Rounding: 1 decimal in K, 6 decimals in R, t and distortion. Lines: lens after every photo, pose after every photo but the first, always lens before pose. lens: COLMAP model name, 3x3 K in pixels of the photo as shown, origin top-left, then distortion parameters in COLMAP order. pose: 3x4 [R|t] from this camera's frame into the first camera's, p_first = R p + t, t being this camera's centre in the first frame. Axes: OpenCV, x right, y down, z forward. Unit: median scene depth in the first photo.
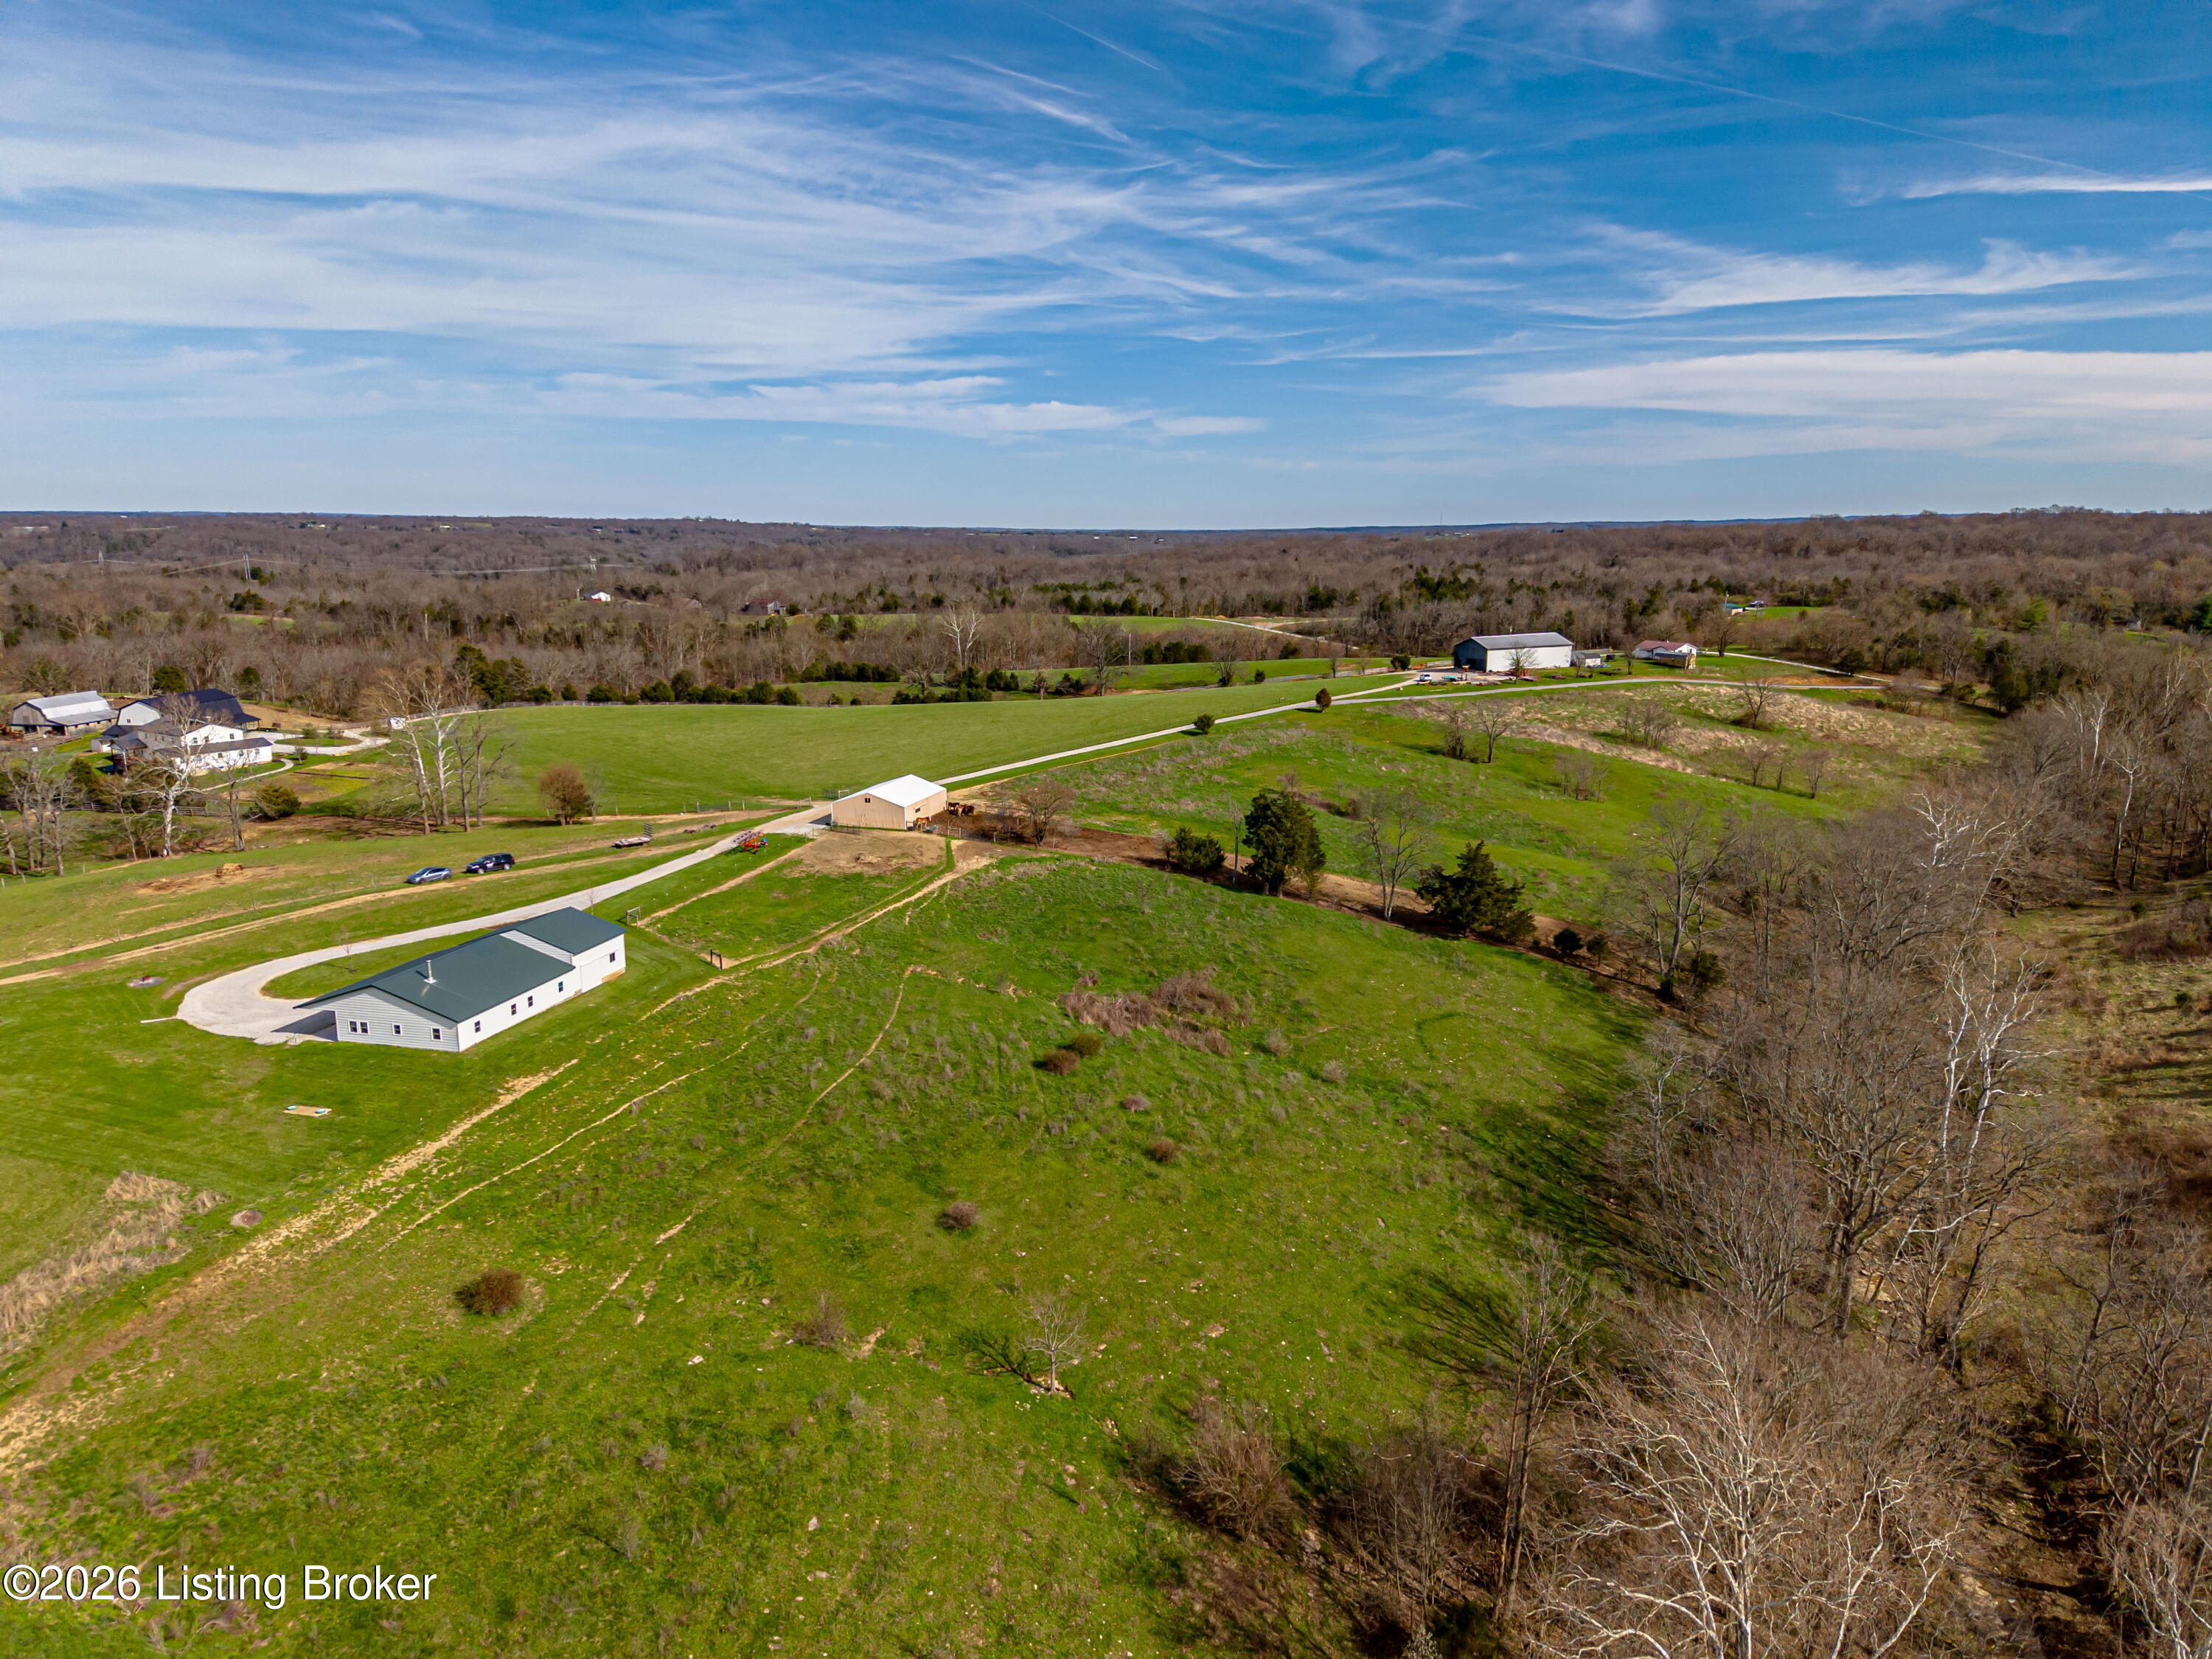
lens RADIAL K [[1413.2, 0, 1110.9], [0, 1413.2, 832.5], [0, 0, 1]] dist [0.225611, -0.223202]
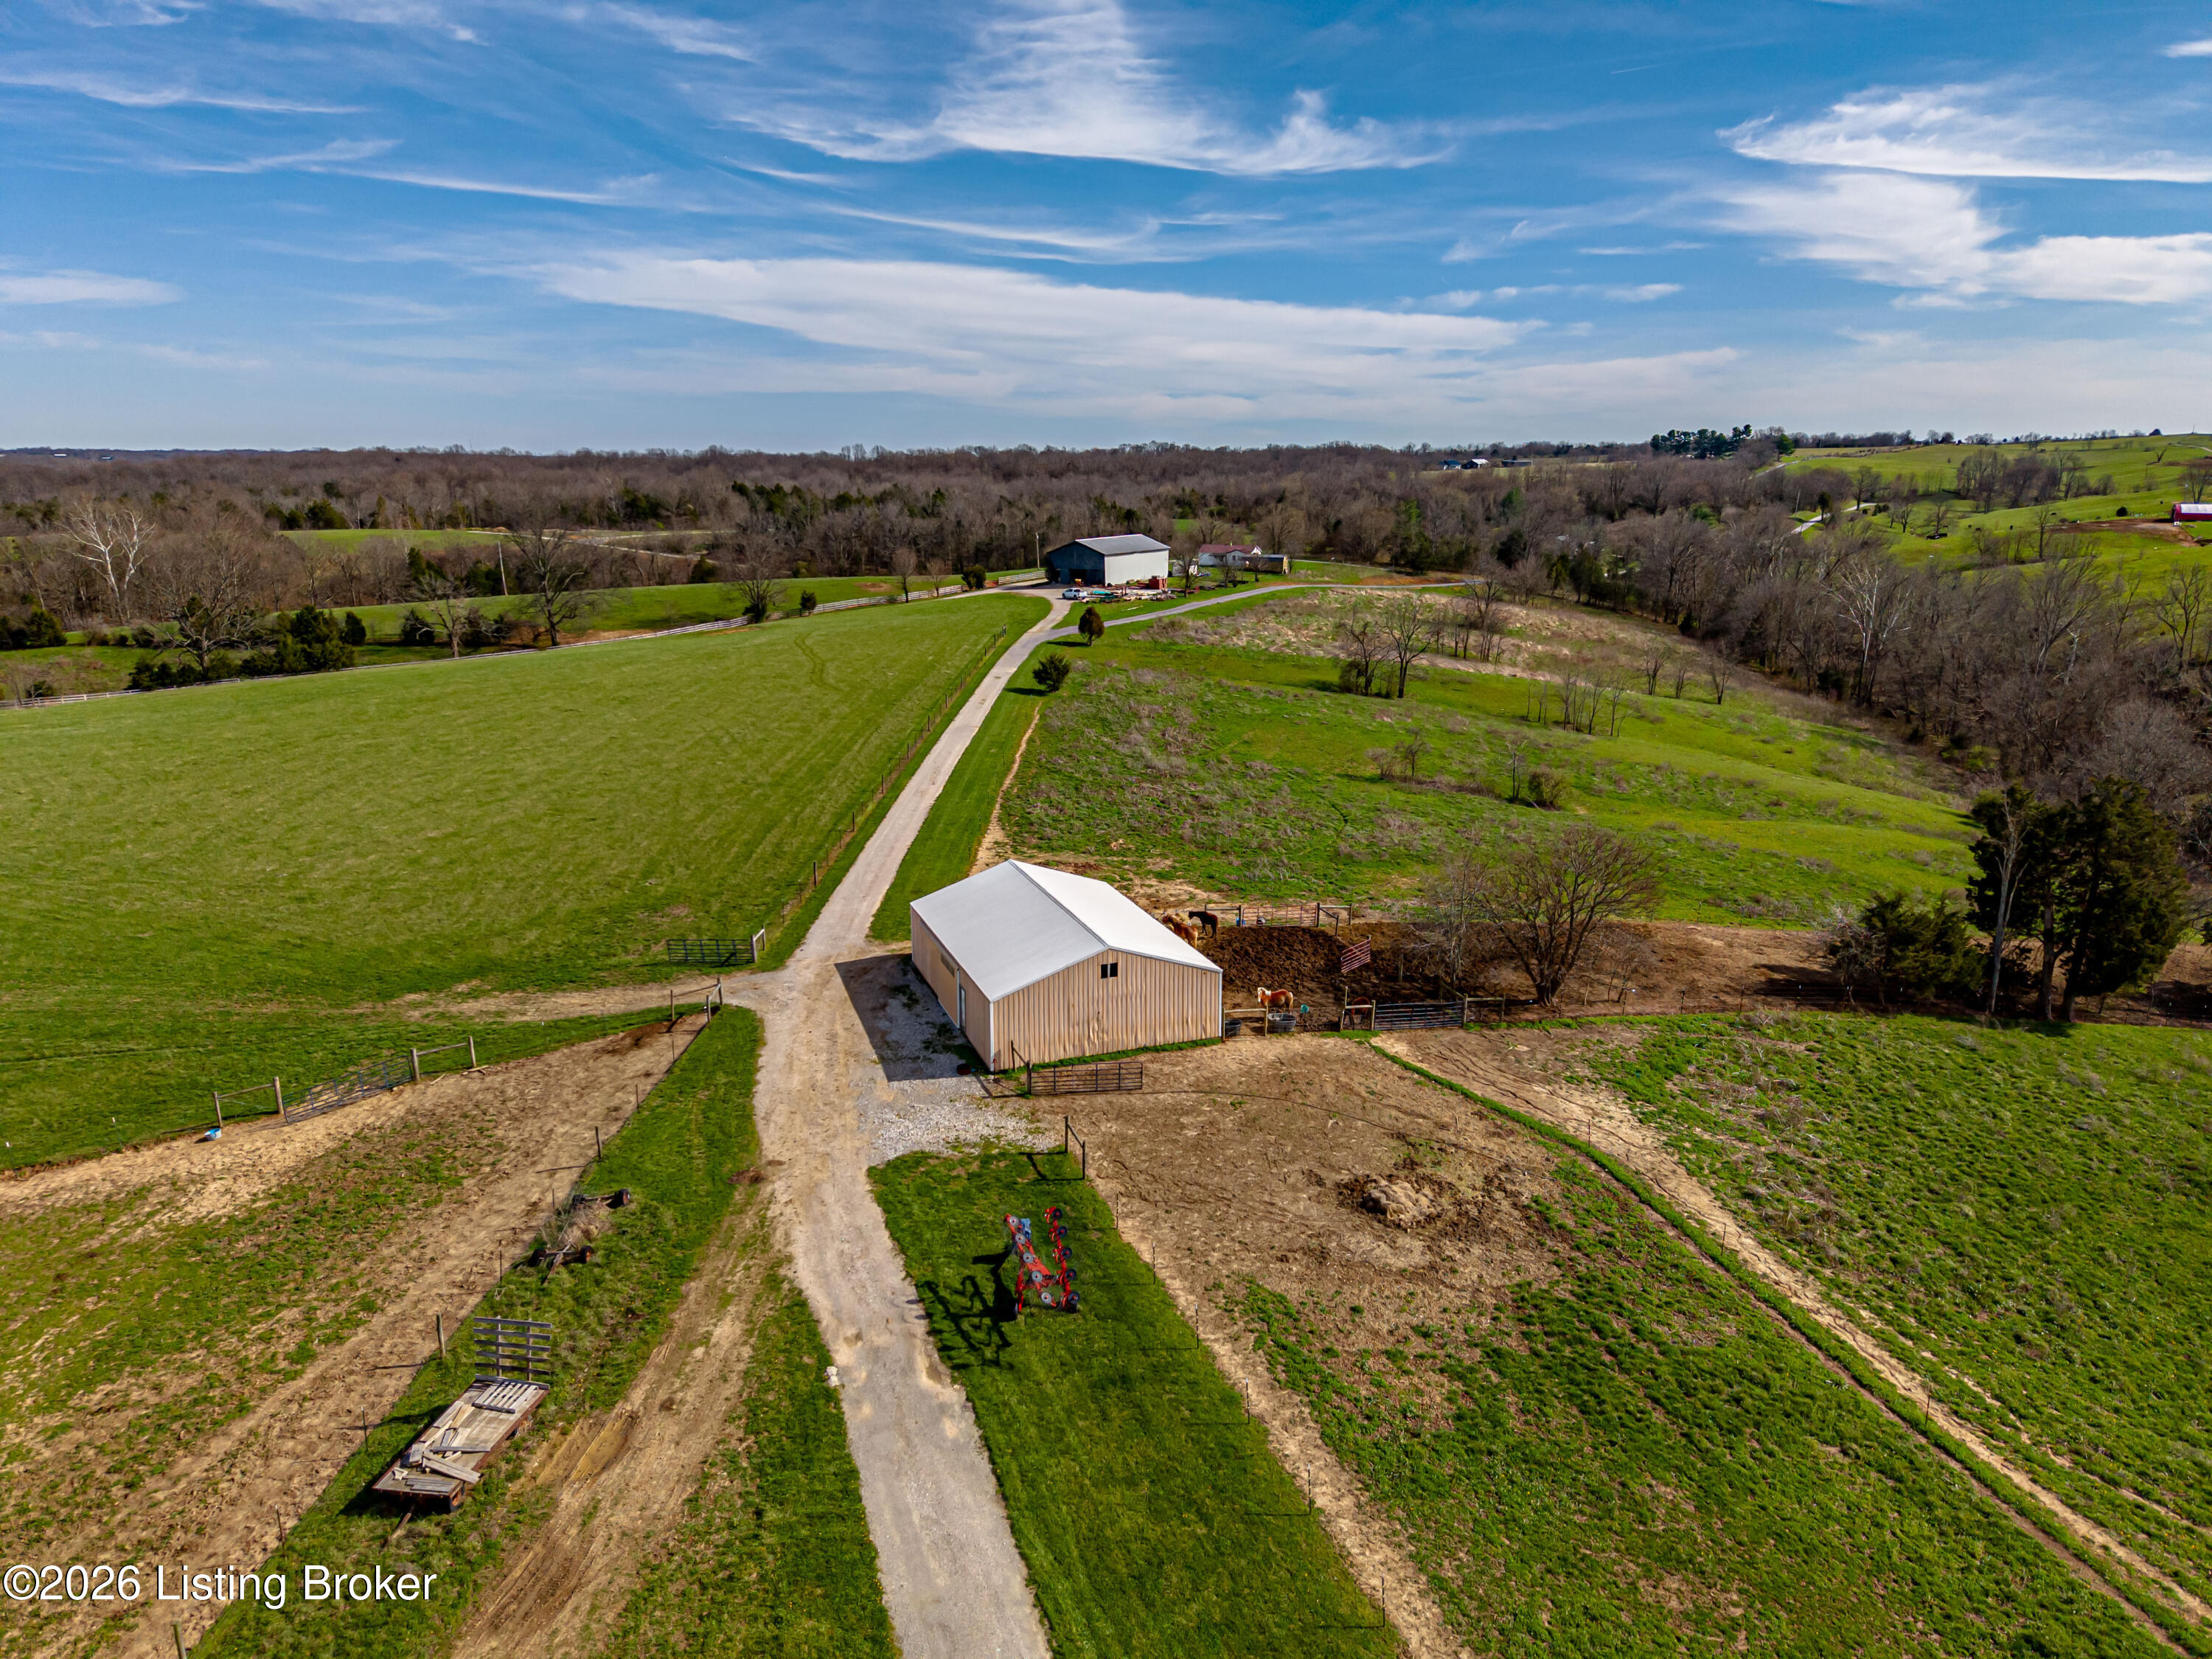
lens RADIAL K [[1413.2, 0, 1110.9], [0, 1413.2, 832.5], [0, 0, 1]] dist [0.225611, -0.223202]
pose [[0.808205, -0.141086, 0.571751, -0.255411], [0.118977, 0.989976, 0.076107, -0.056816], [-0.576758, 0.006515, 0.816889, 0.548875]]
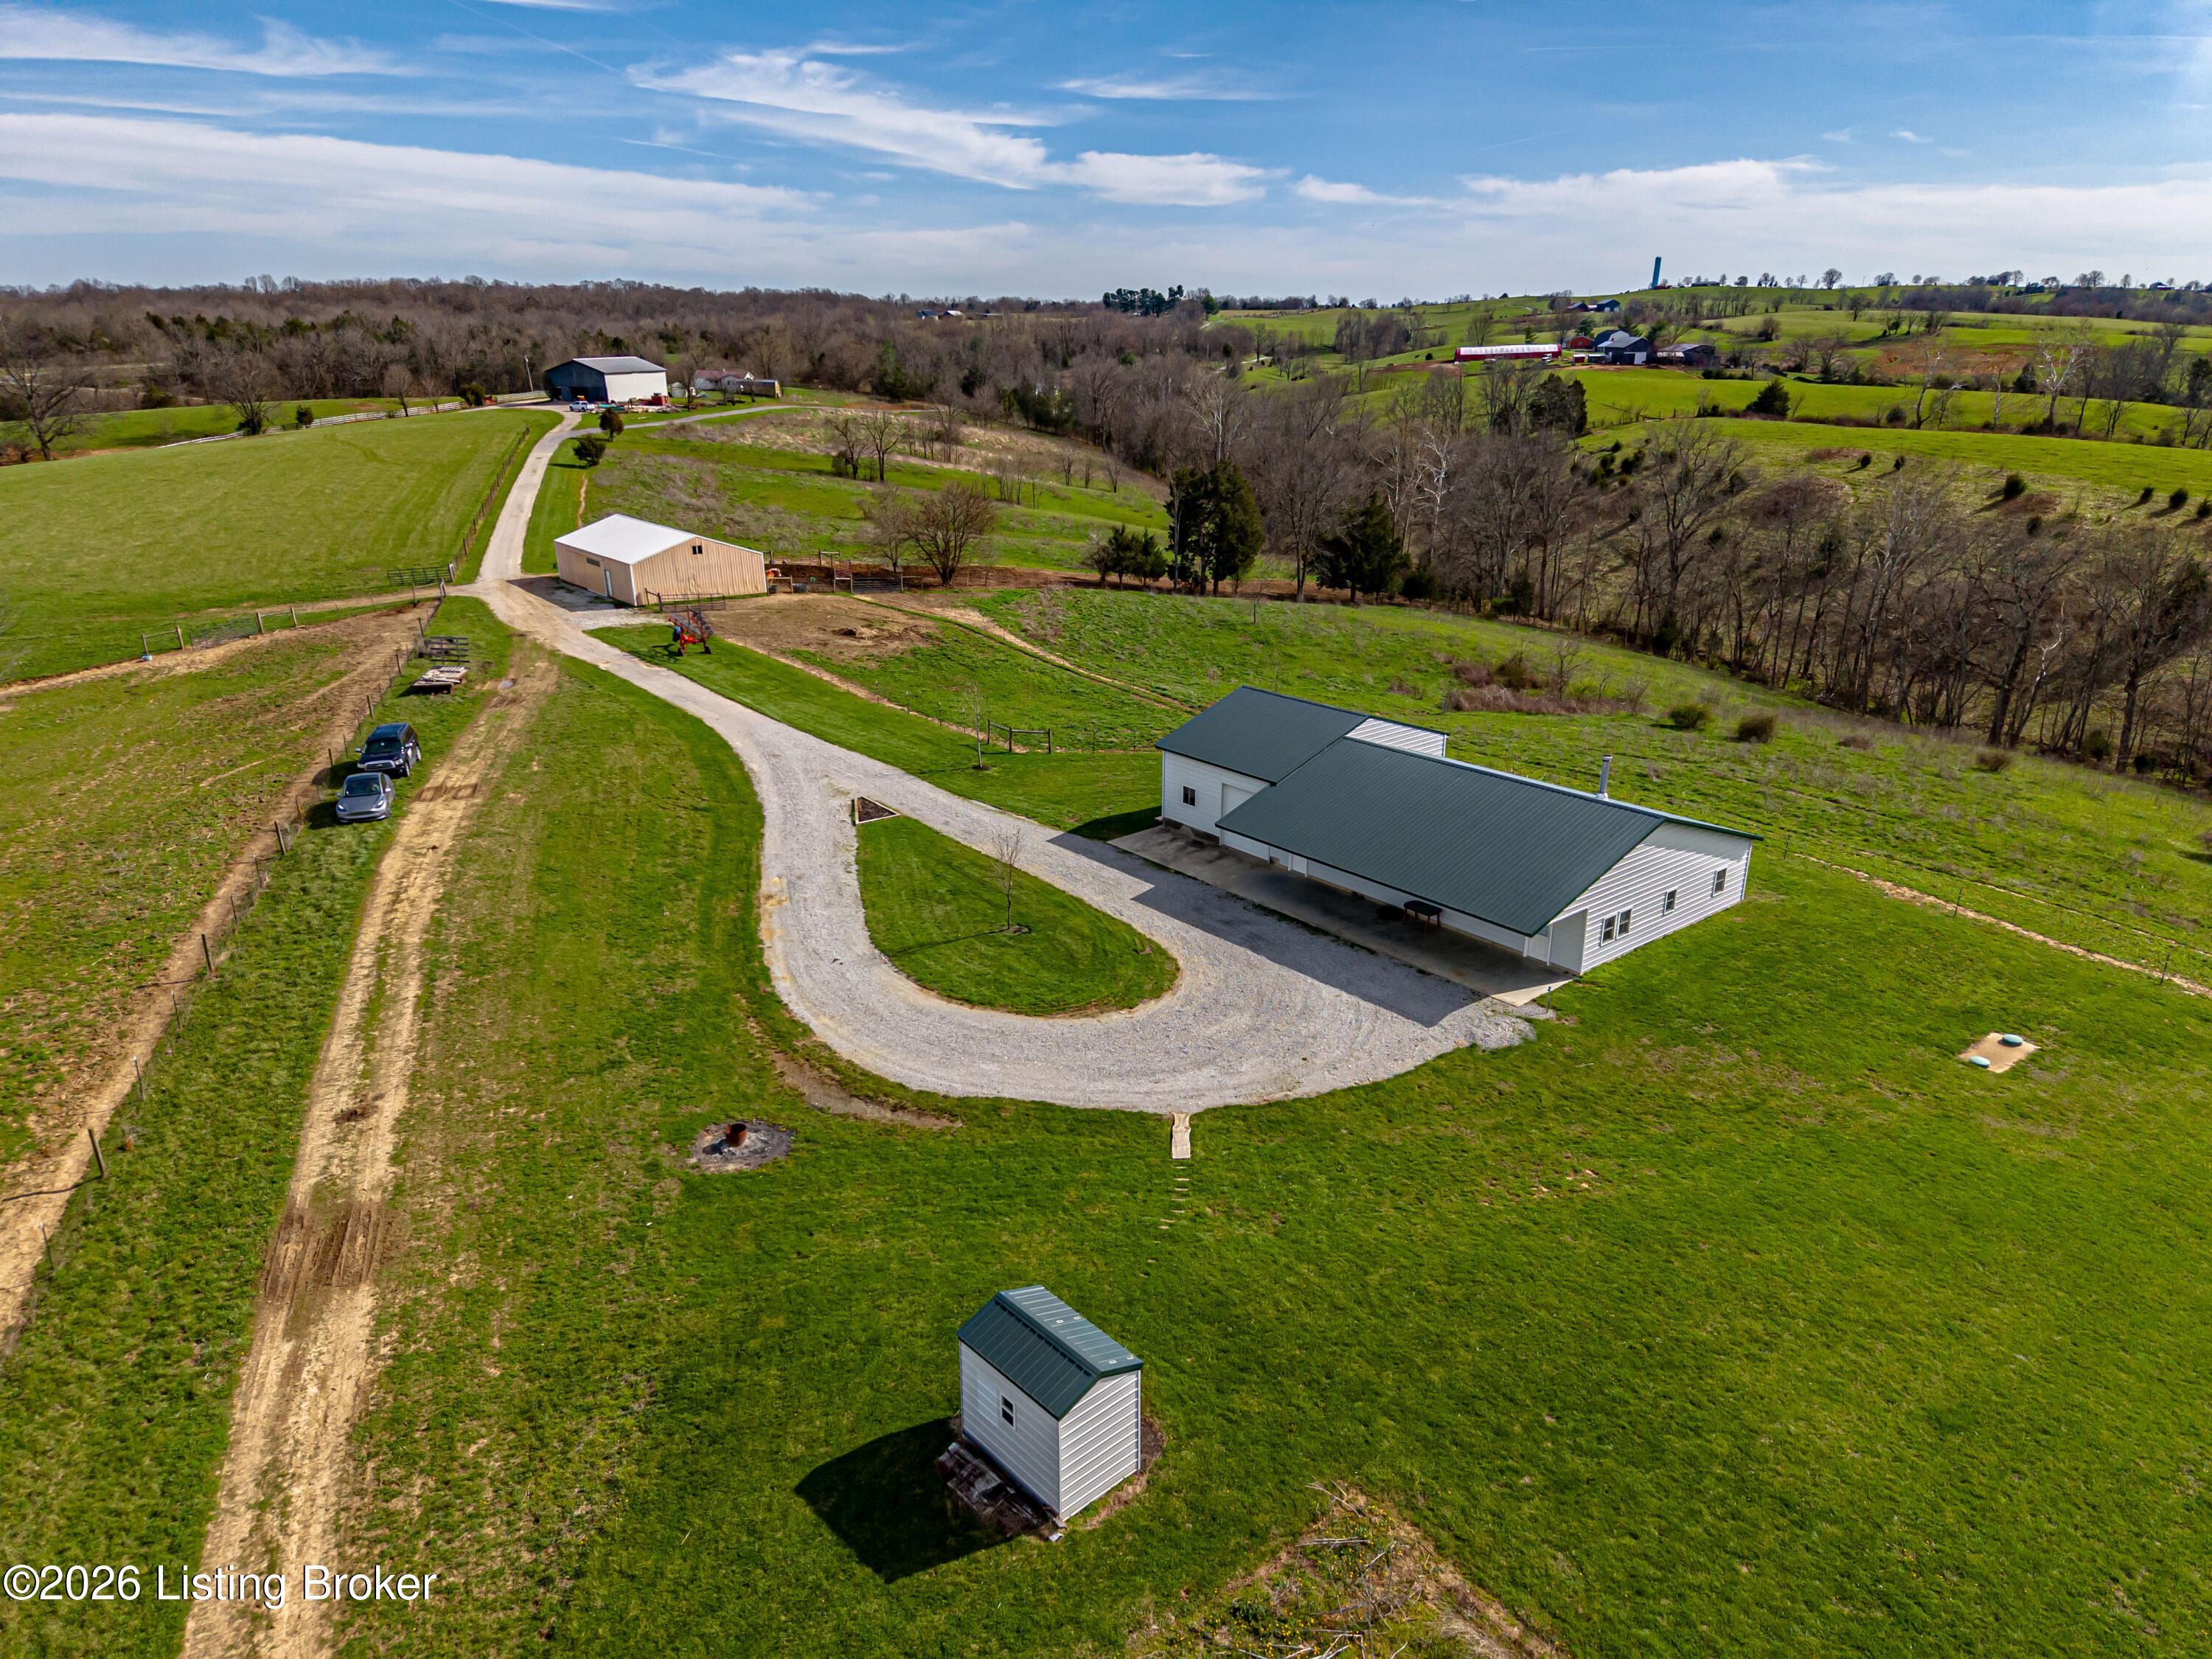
lens RADIAL K [[1413.2, 0, 1110.9], [0, 1413.2, 832.5], [0, 0, 1]] dist [0.225611, -0.223202]
pose [[0.568828, -0.268073, 0.777542, -0.414034], [0.166354, 0.963350, 0.210433, -0.005636], [-0.805457, 0.009647, 0.592576, 0.385102]]
